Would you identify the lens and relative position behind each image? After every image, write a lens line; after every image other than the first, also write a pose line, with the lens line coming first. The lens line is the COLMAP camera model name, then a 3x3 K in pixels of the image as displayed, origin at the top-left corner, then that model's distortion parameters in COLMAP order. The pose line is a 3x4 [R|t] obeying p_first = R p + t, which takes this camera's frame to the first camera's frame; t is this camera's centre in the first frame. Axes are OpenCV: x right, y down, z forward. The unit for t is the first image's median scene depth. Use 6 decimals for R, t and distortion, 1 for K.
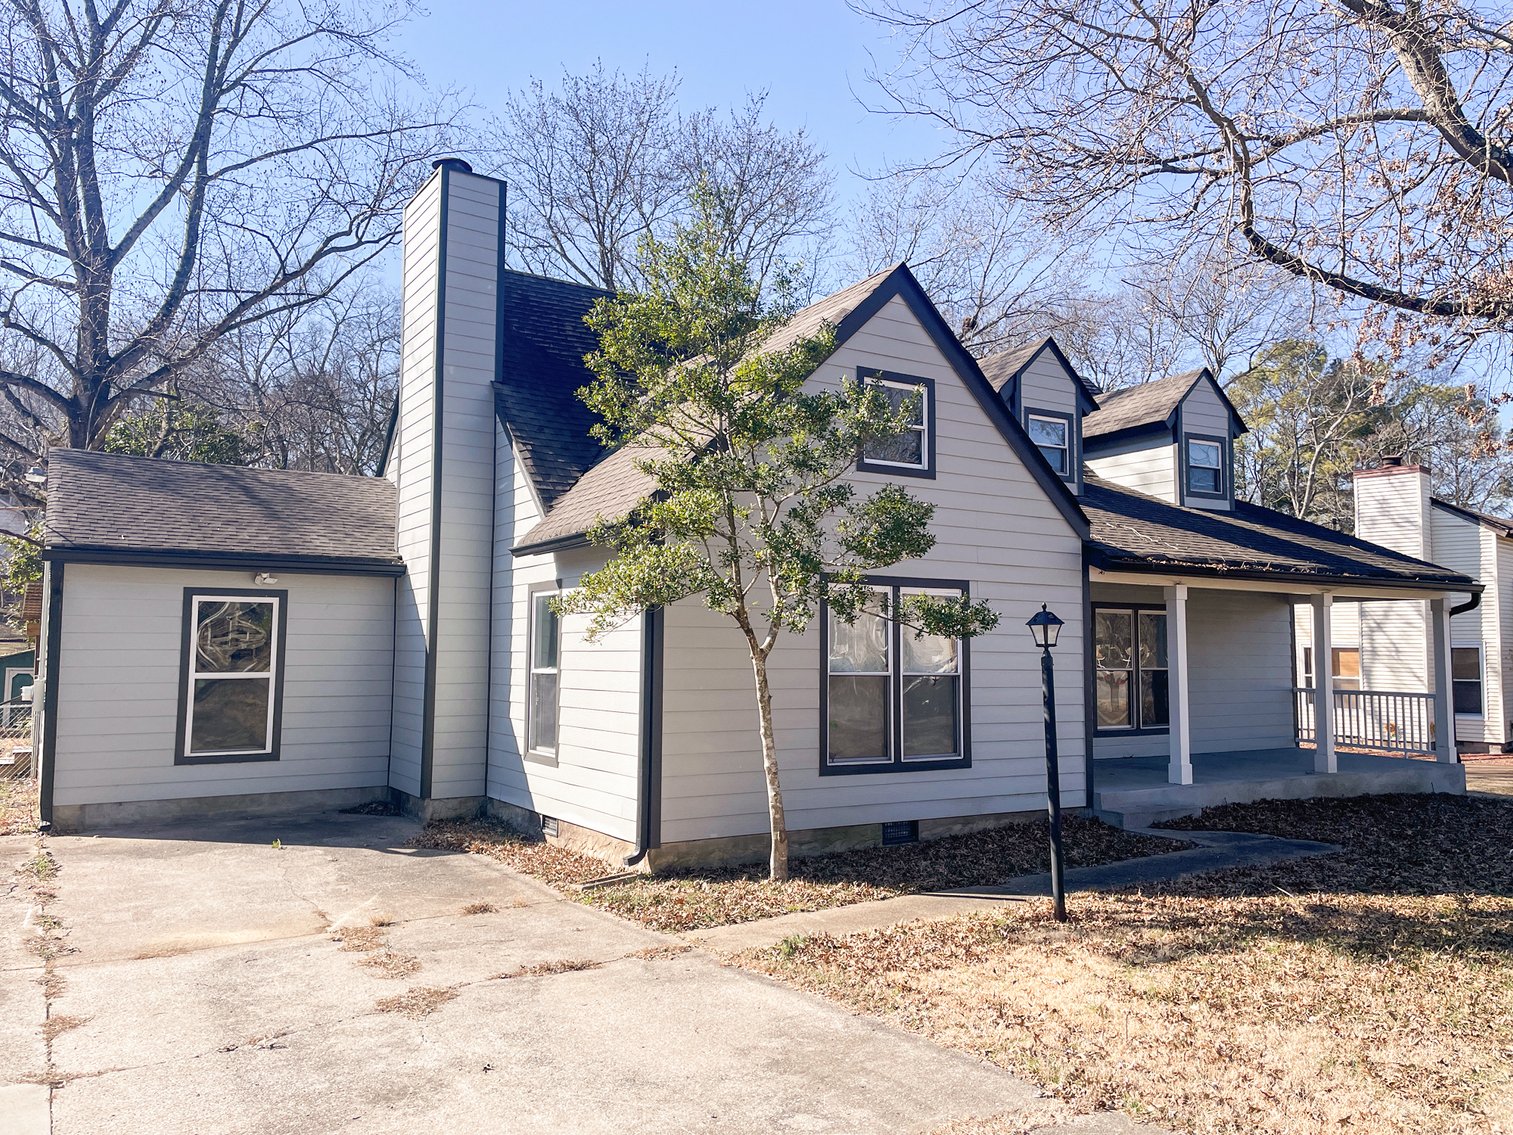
lens RADIAL K [[1150.5, 0, 755.6], [0, 1150.5, 562.4], [0, 0, 1]] dist [0.099623, -0.118357]
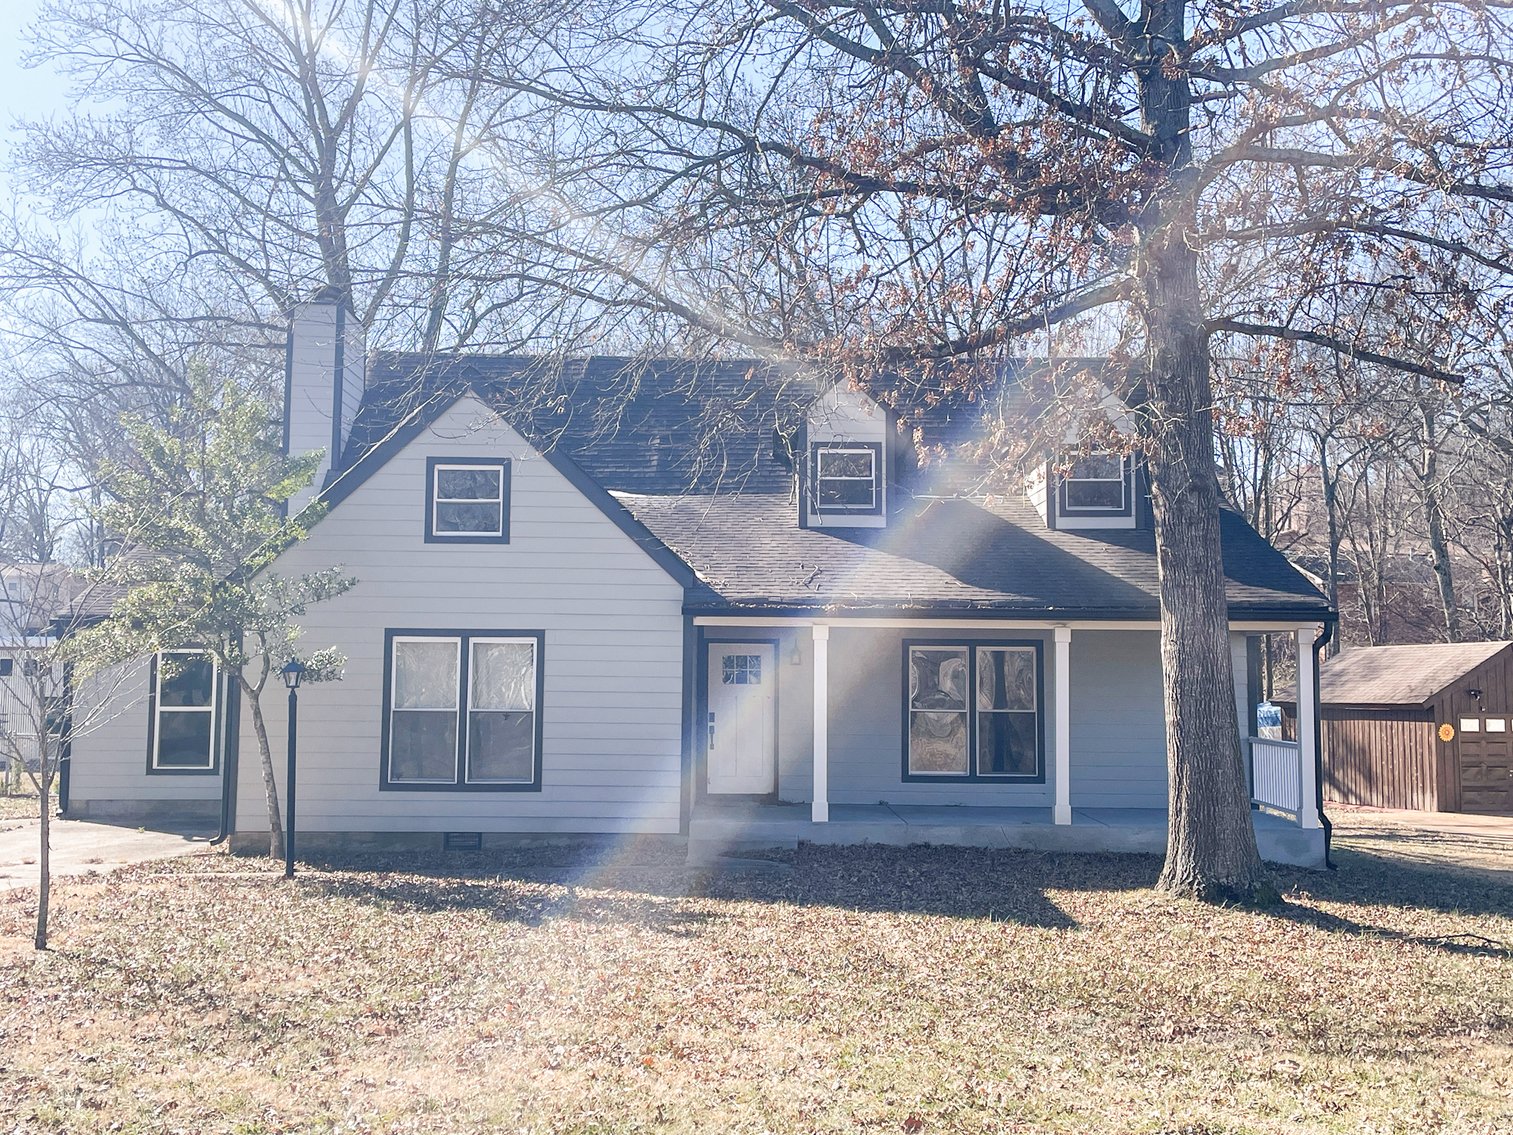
lens RADIAL K [[1643.3, 0, 724.2], [0, 1643.3, 567.0], [0, 0, 1]] dist [0.090376, -0.006693]
pose [[0.844425, -0.038424, -0.534294, 1.035271], [0.038284, 0.999202, -0.011351, -0.017938], [0.534304, -0.010869, 0.845222, -0.246077]]
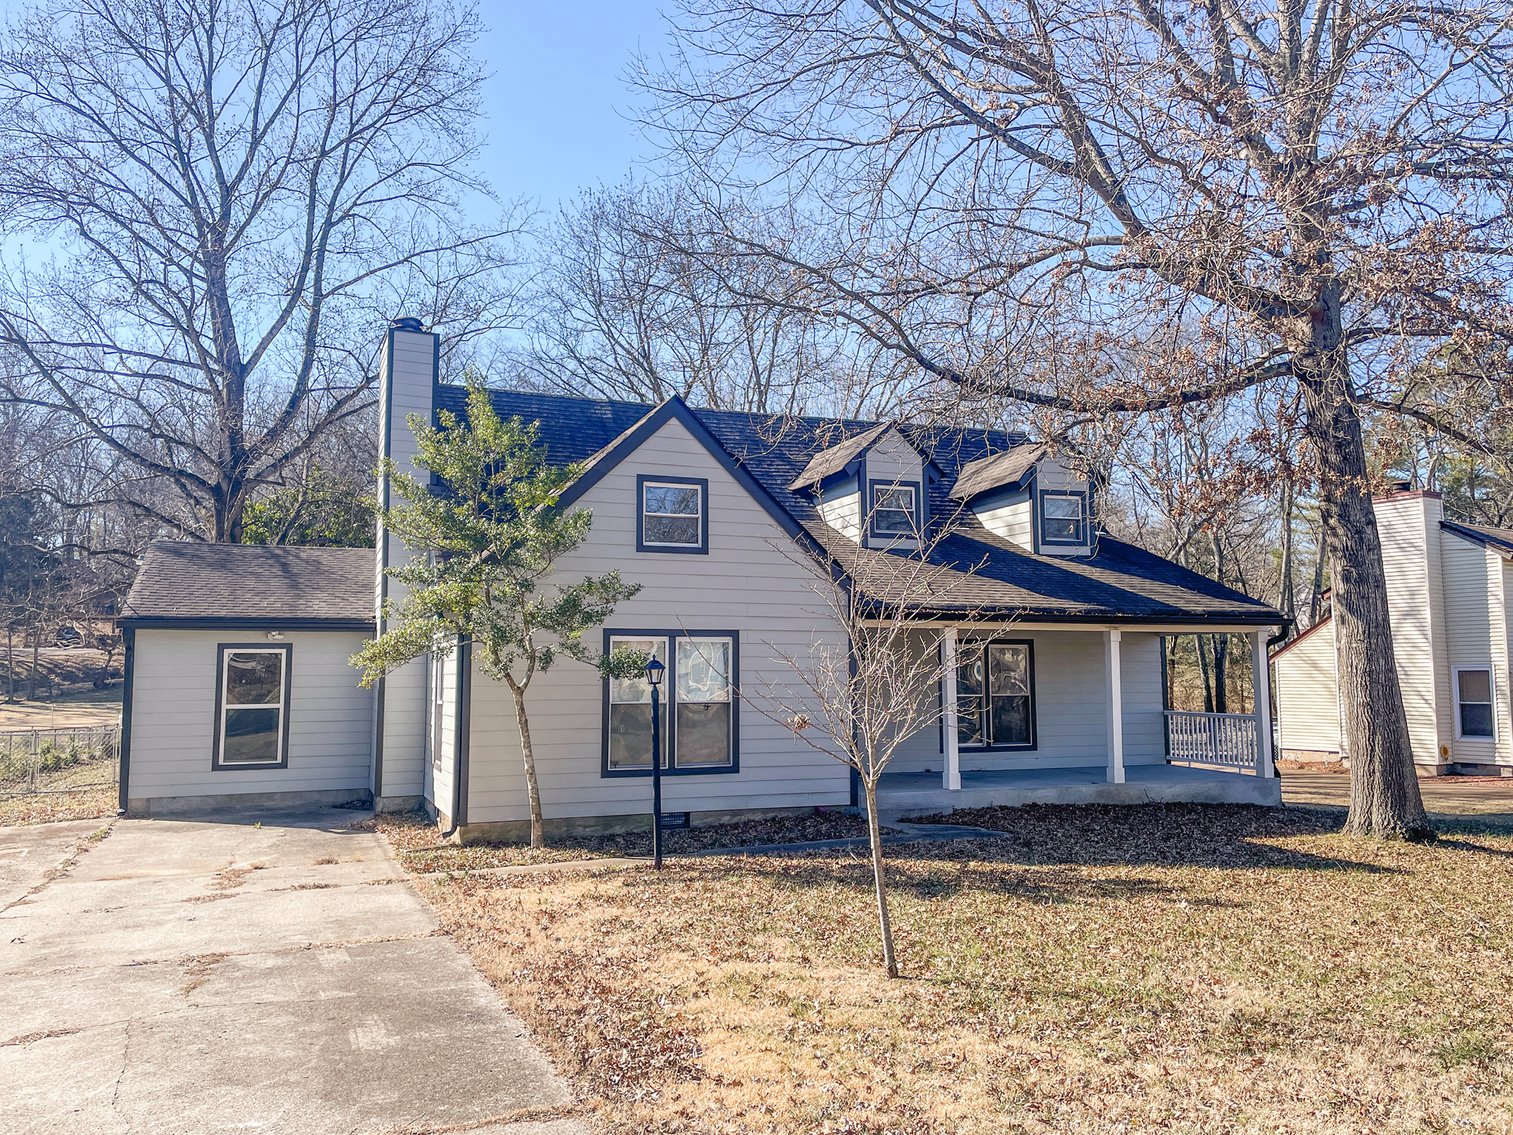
lens RADIAL K [[1186.1, 0, 742.0], [0, 1186.1, 560.2], [0, 0, 1]] dist [0.107208, -0.138708]
pose [[0.981063, -0.028974, -0.191512, 0.383281], [0.025166, 0.999435, -0.022284, -0.028532], [0.192049, 0.017042, 0.981237, -0.277137]]
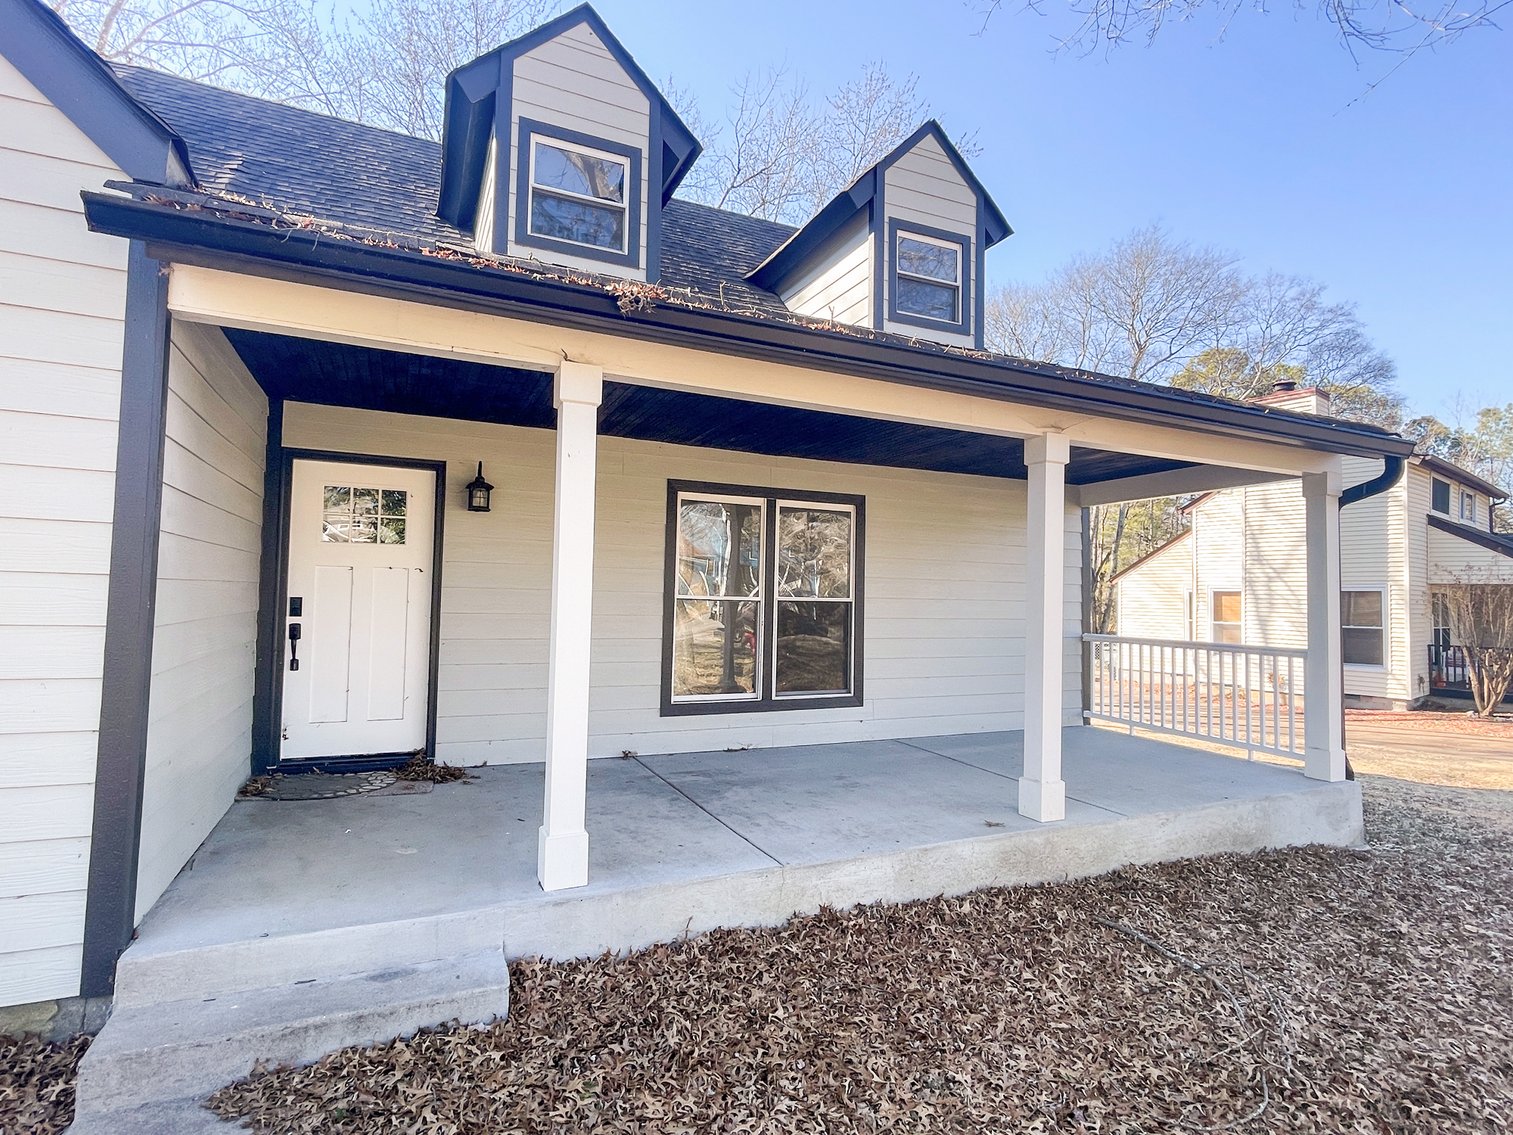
lens RADIAL K [[770.5, 0, 756.5], [0, 770.5, 567.5], [0, 0, 1]] dist [-0.002276, -0.000825]
pose [[0.992012, 0.007496, -0.125922, 0.444359], [-0.003683, 0.999529, 0.030482, 0.076675], [0.126091, -0.029774, 0.991572, 0.737834]]
